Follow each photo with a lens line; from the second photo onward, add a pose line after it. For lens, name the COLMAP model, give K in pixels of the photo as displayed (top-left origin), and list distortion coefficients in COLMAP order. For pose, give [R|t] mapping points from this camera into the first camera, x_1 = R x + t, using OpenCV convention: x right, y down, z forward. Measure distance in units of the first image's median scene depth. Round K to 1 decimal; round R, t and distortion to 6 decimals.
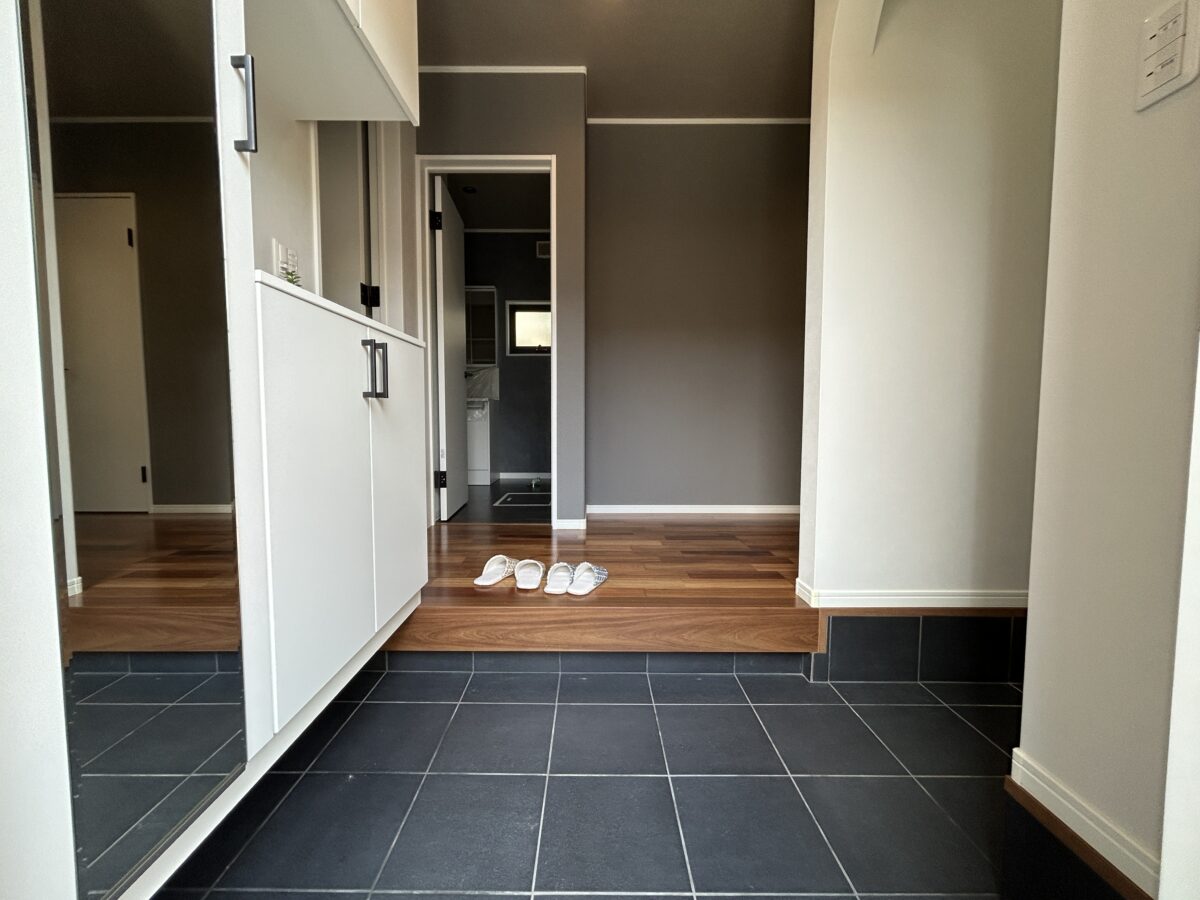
lens RADIAL K [[489.0, 0, 590.1], [0, 489.0, 448.7], [0, 0, 1]] dist [0.000102, 0.000776]
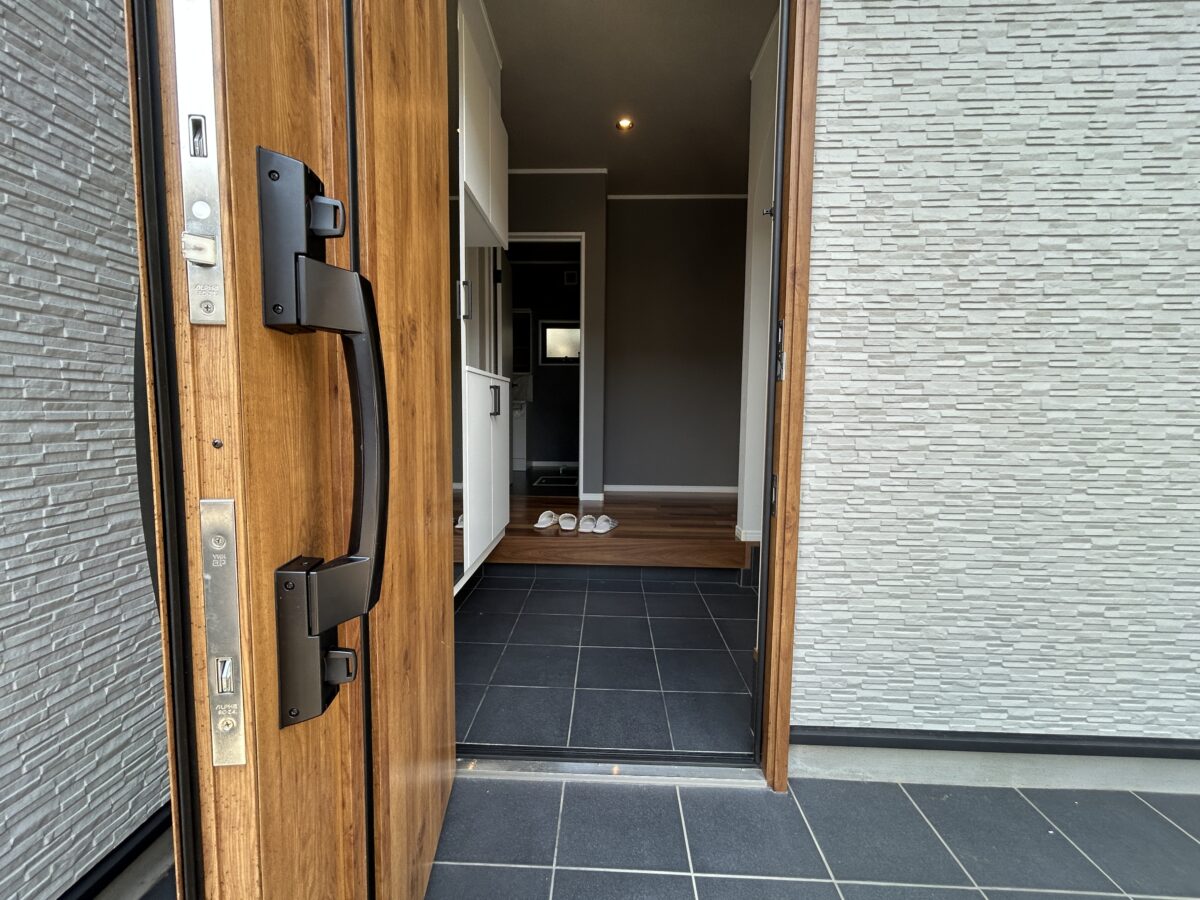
lens RADIAL K [[489.0, 0, 590.1], [0, 489.0, 448.7], [0, 0, 1]] dist [0.000102, 0.000776]
pose [[0.999385, 0.010319, -0.033524, -0.002478], [-0.009830, 0.999844, 0.014700, -0.002839], [0.033670, -0.014361, 0.999330, -0.397628]]
